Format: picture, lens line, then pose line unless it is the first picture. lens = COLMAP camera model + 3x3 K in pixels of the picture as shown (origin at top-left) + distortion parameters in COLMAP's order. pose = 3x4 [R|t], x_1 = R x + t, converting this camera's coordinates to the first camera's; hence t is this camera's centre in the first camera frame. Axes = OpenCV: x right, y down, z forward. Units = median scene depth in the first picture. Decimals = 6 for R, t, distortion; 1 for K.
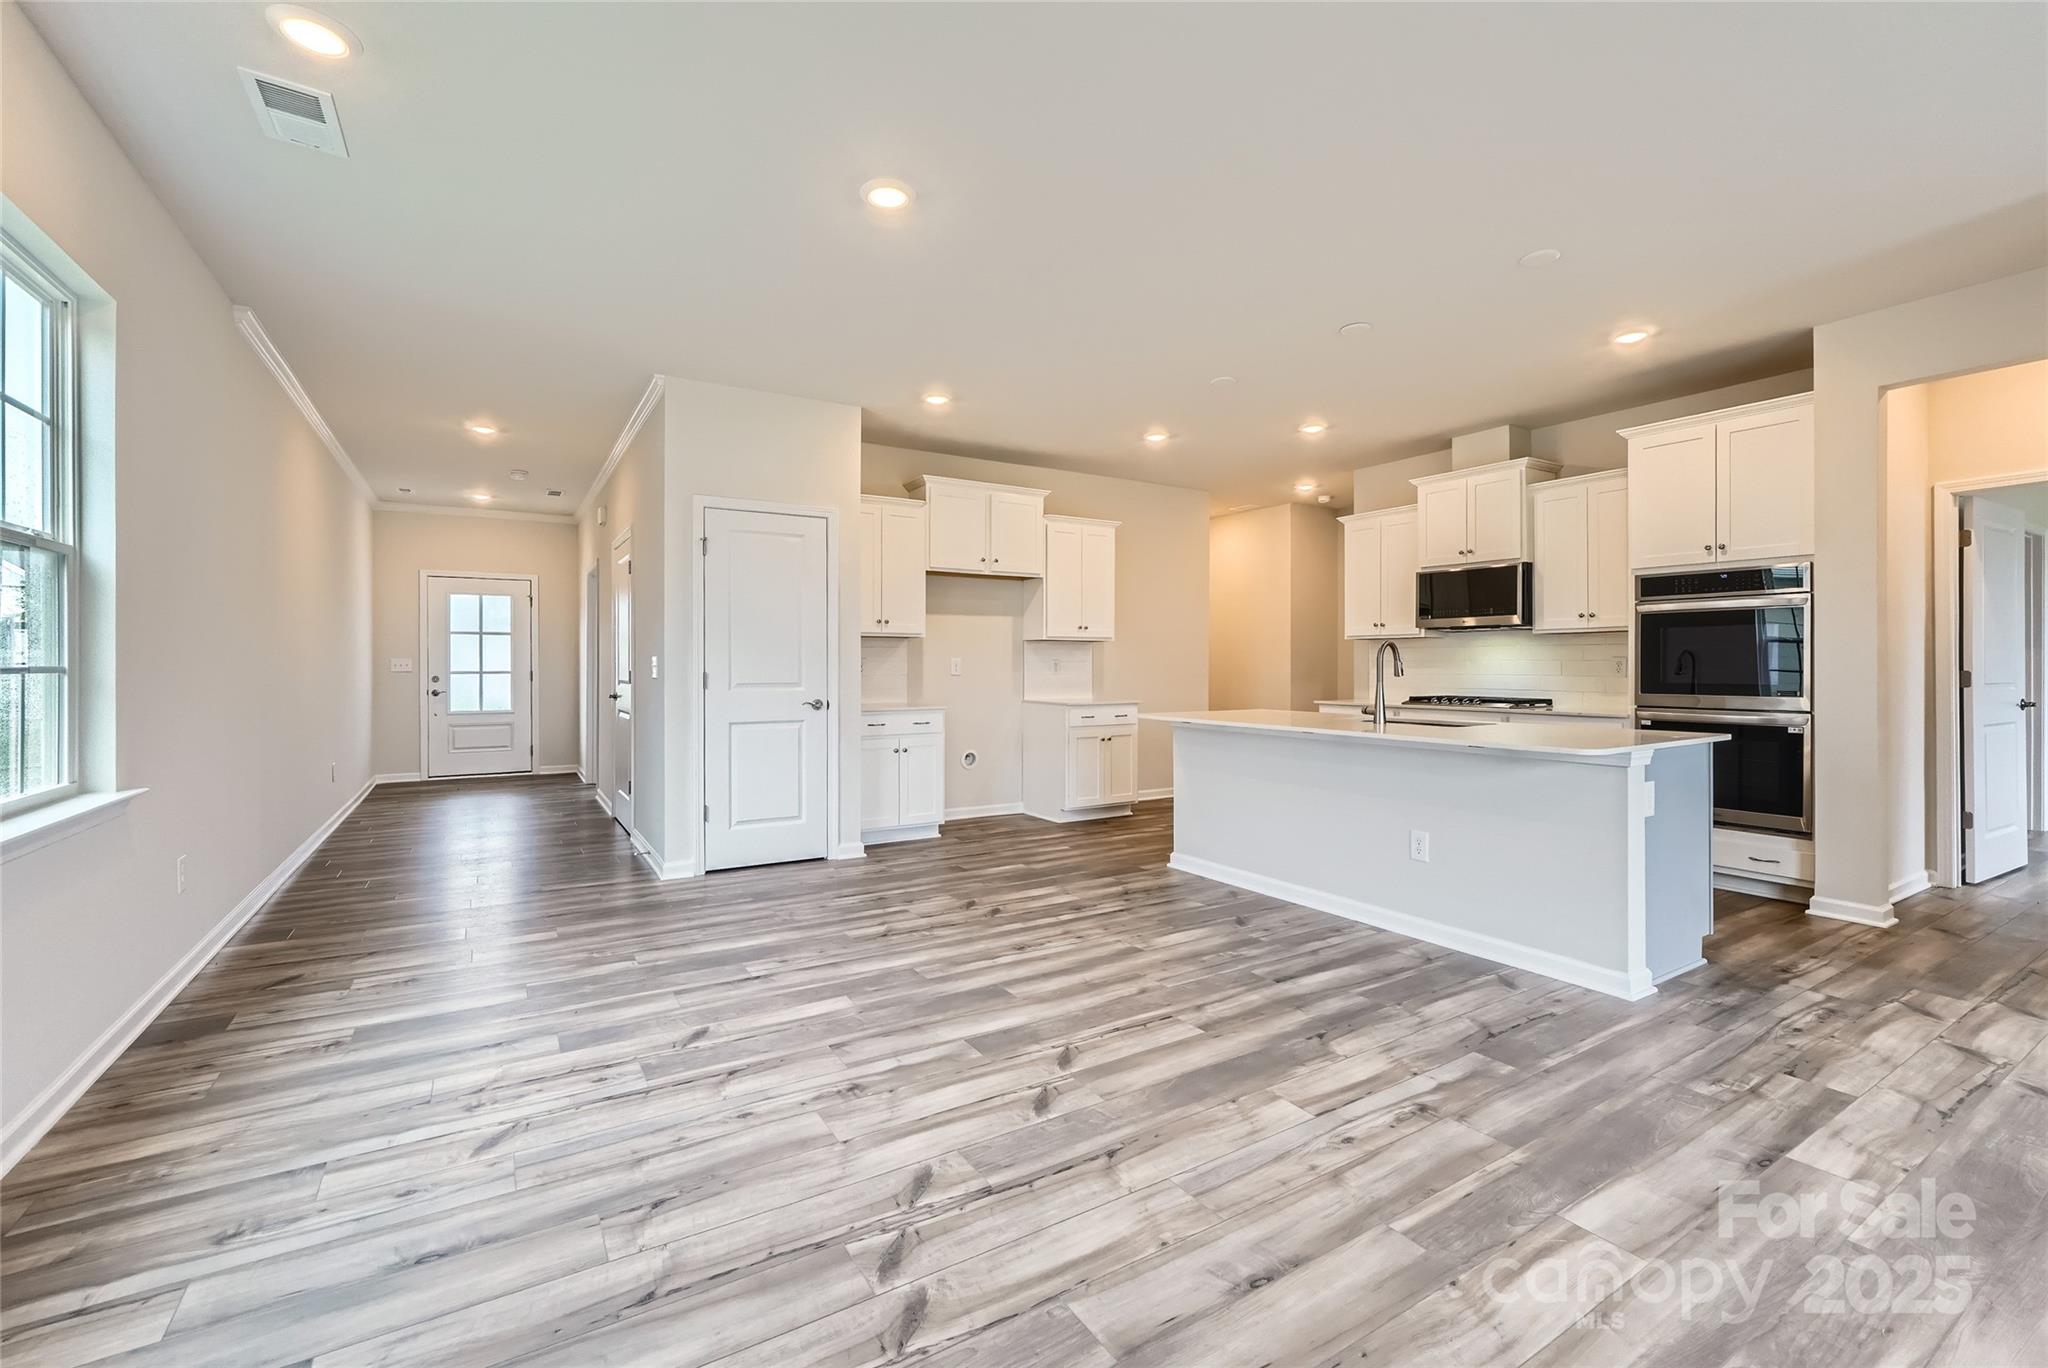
lens RADIAL K [[877.0, 0, 1016.5], [0, 877.0, 666.8], [0, 0, 1]] dist [-0.001878, -0.000178]
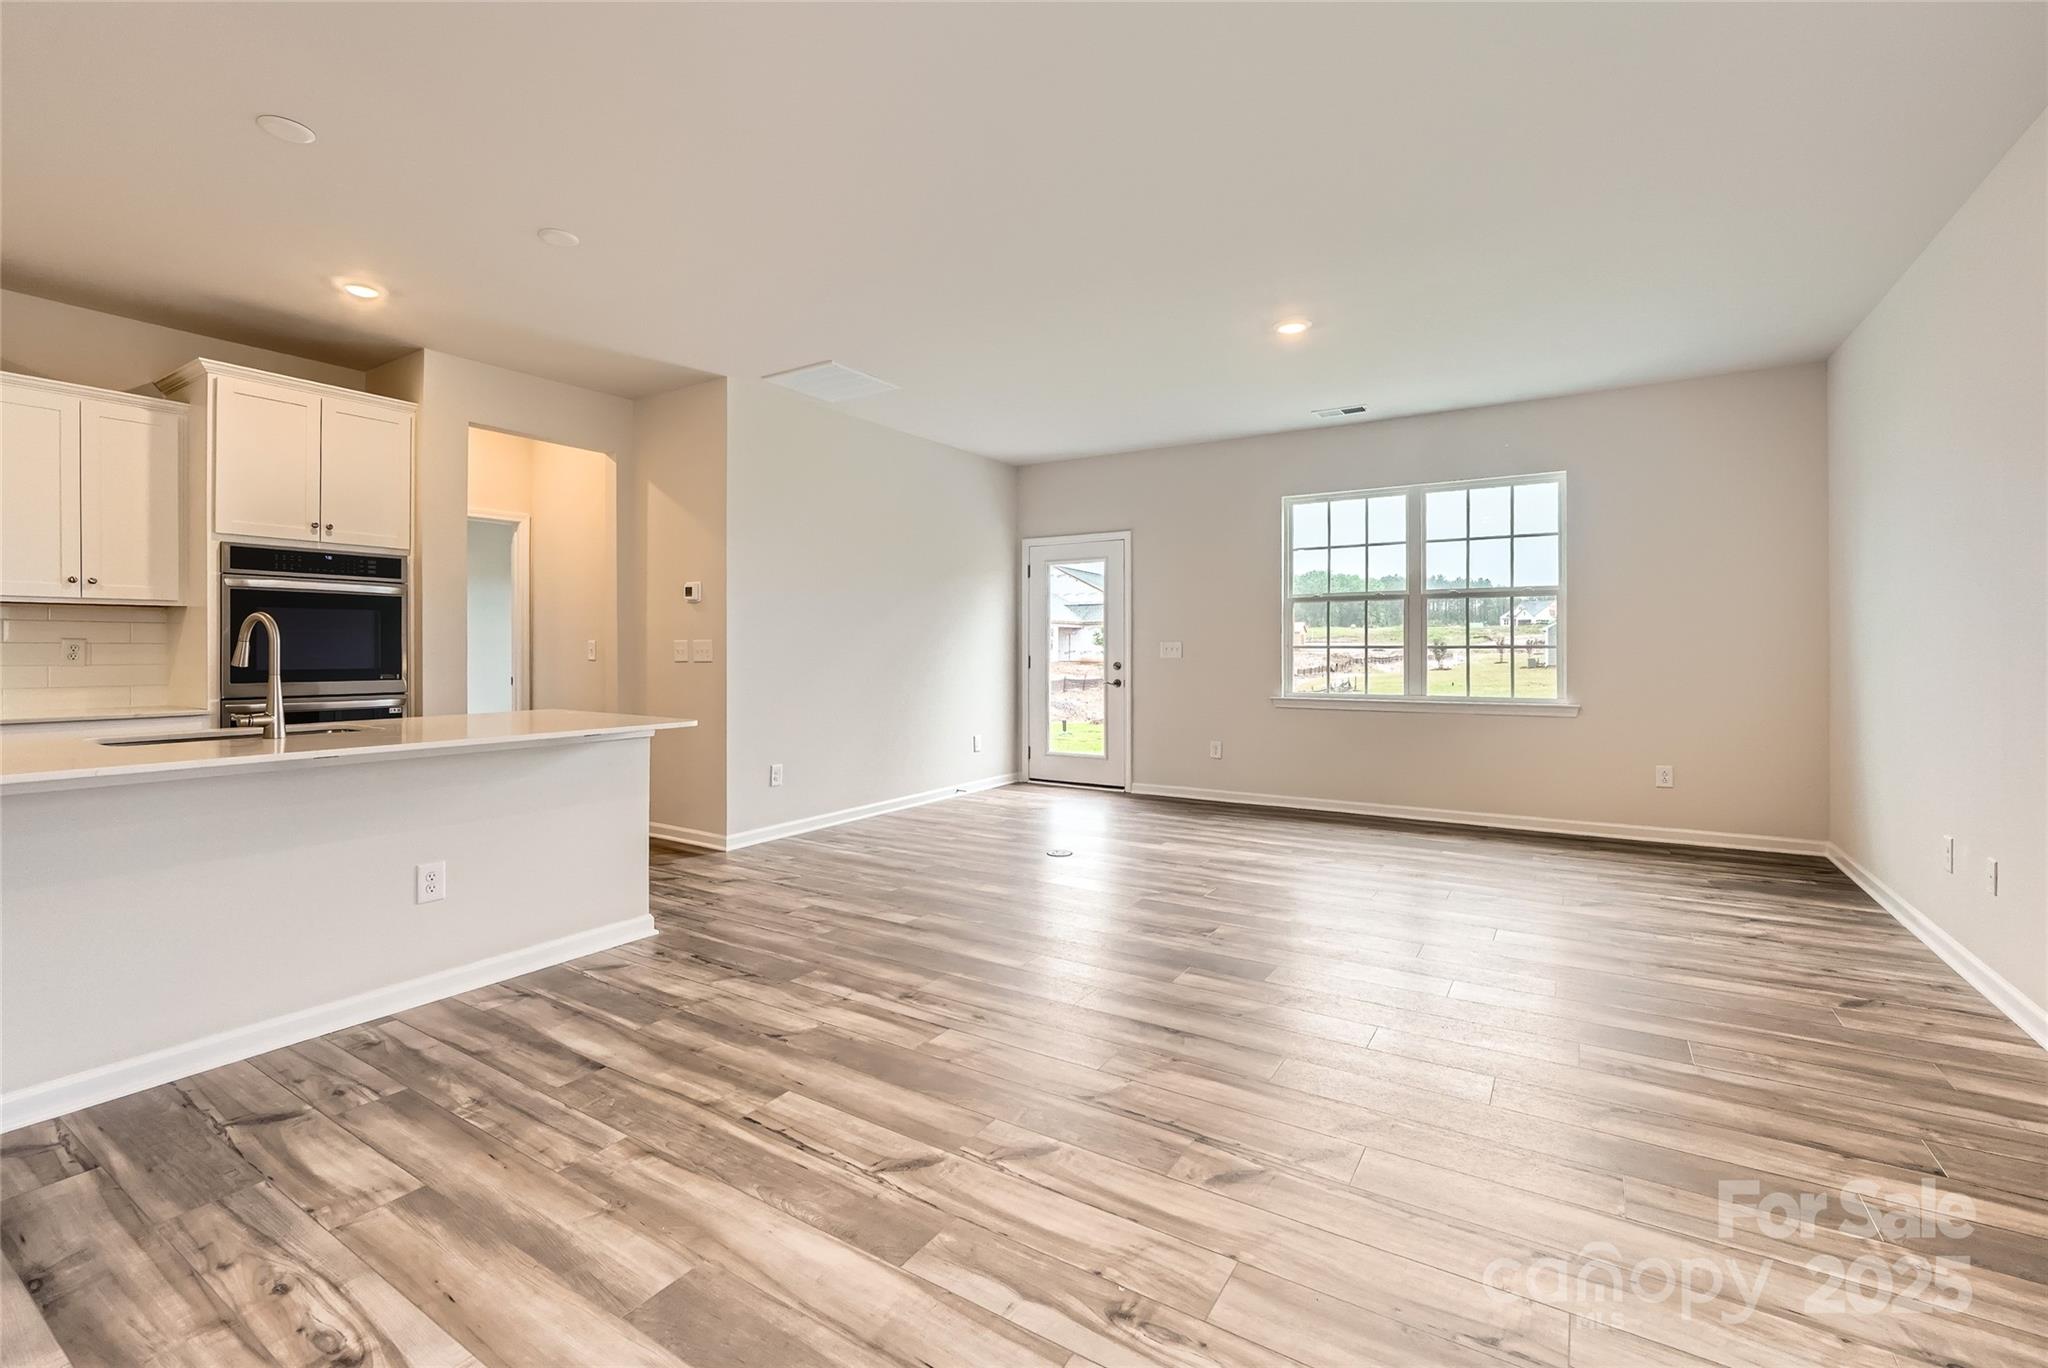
lens RADIAL K [[885.5, 0, 1021.6], [0, 885.5, 652.3], [0, 0, 1]] dist [-0.003587, -0.000015]
pose [[-0.440185, -0.001448, 0.897906, -0.477041], [0.002530, 0.999993, 0.002853, -0.000238], [-0.897903, 0.003527, -0.440178, 0.881288]]
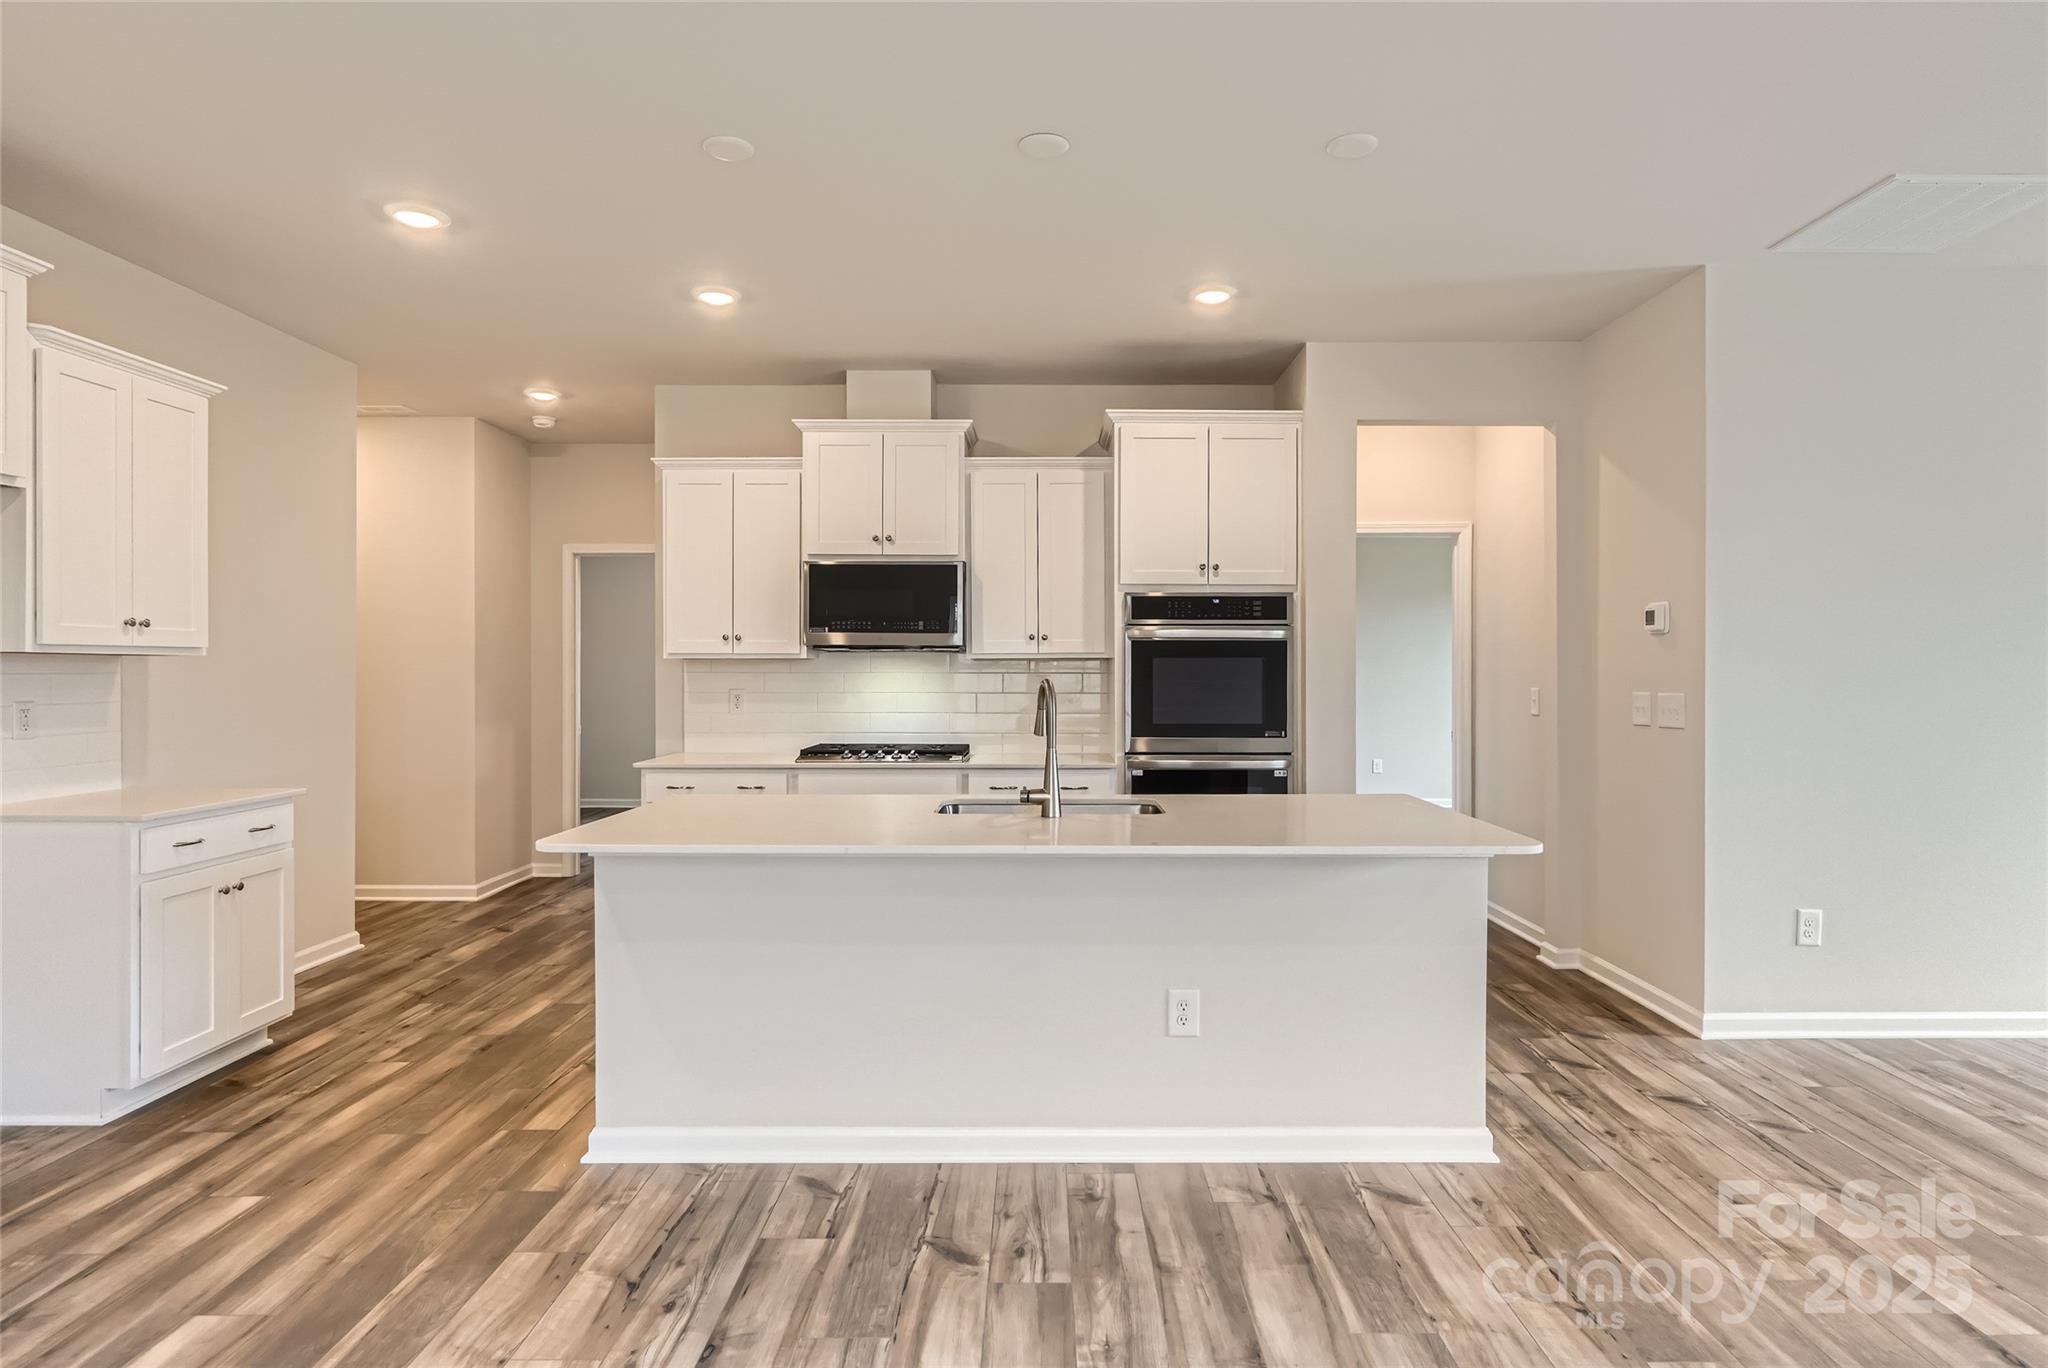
lens RADIAL K [[1105.8, 0, 1044.7], [0, 1105.8, 674.3], [0, 0, 1]] dist [-0.004202, -0.001177]
pose [[0.517563, -0.002043, 0.855643, -0.266964], [0.001725, 0.999998, 0.001344, -0.038511], [-0.855643, 0.000781, 0.517565, 0.682103]]
